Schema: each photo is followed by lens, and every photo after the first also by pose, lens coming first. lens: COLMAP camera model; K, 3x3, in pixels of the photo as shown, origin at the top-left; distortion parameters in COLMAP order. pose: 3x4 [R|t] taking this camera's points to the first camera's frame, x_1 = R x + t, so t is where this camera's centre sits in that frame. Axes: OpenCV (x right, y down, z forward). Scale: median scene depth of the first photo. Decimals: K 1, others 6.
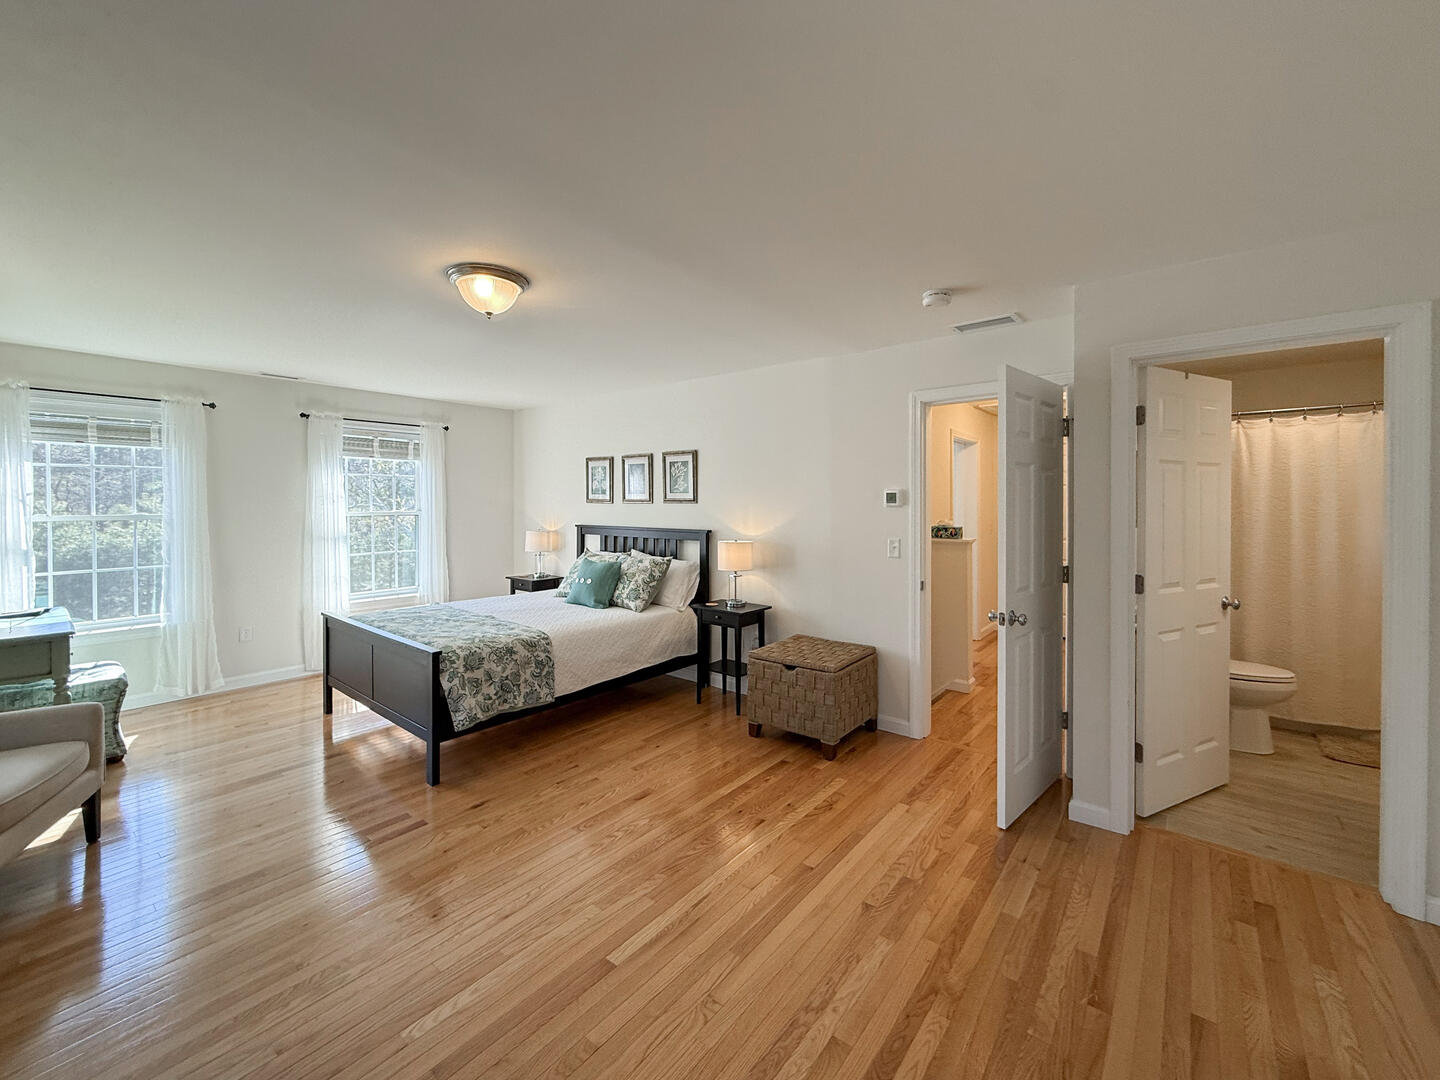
lens RADIAL K [[582.5, 0, 757.3], [0, 582.5, 509.6], [0, 0, 1]] dist [0.000267, 0.000035]
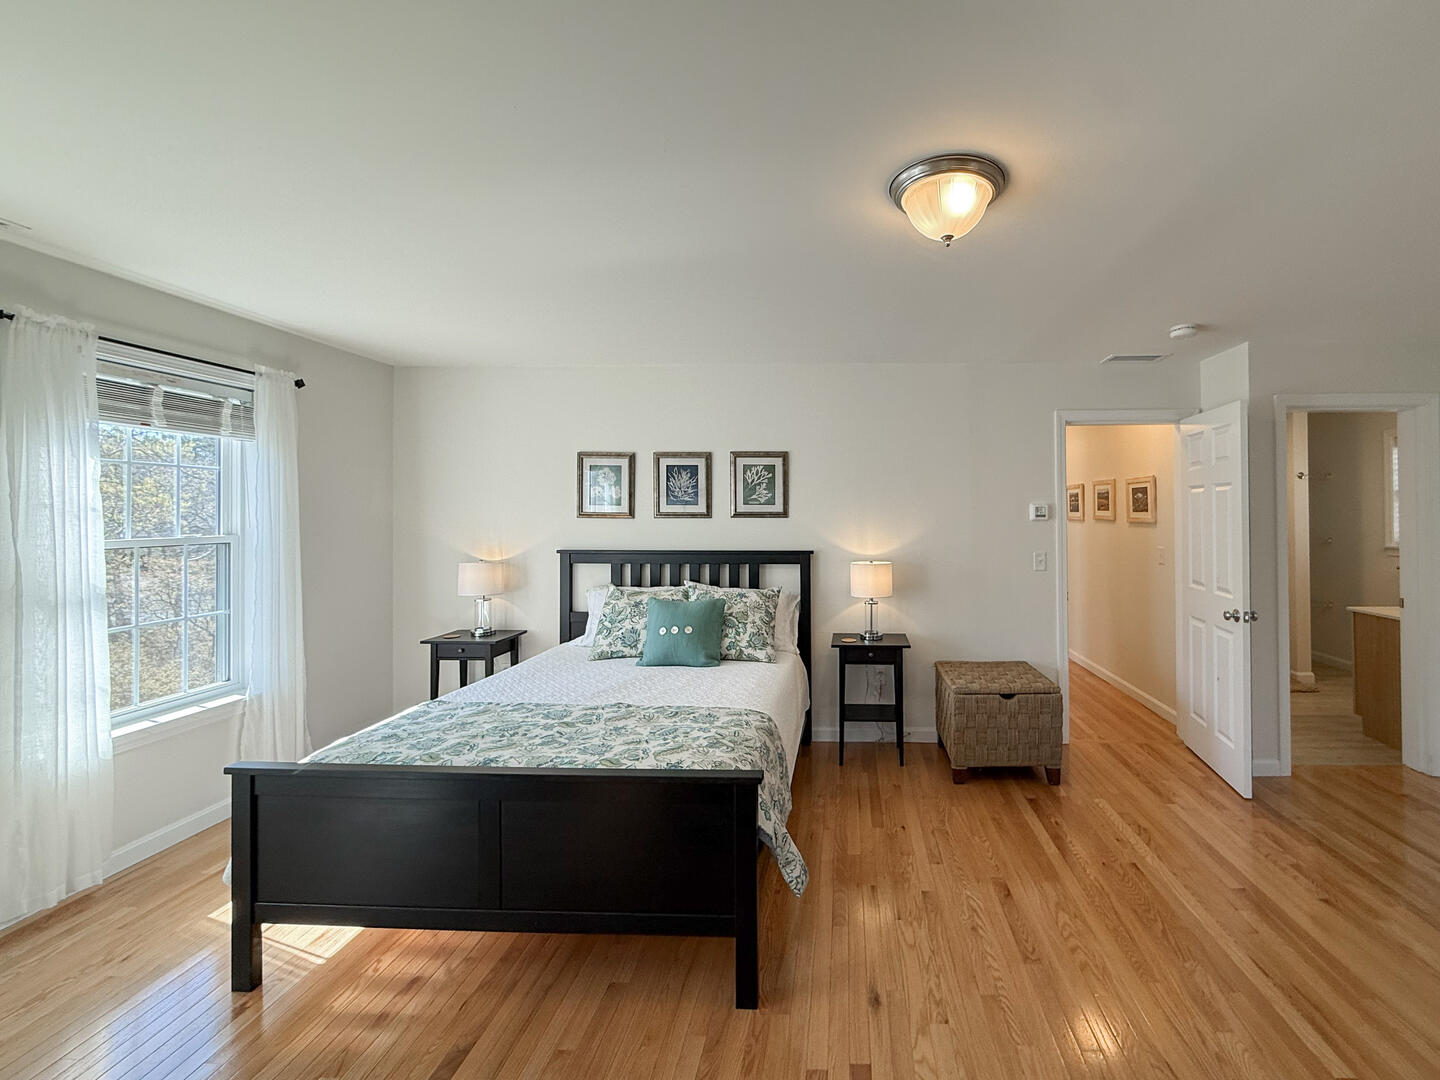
lens RADIAL K [[610.0, 0, 720.1], [0, 610.0, 509.4], [0, 0, 1]] dist [-0.002411, -0.000177]
pose [[0.808200, 0.002964, 0.588901, -0.656030], [0.008794, 0.999815, -0.017101, -0.008800], [-0.588843, 0.019000, 0.808024, 0.361735]]
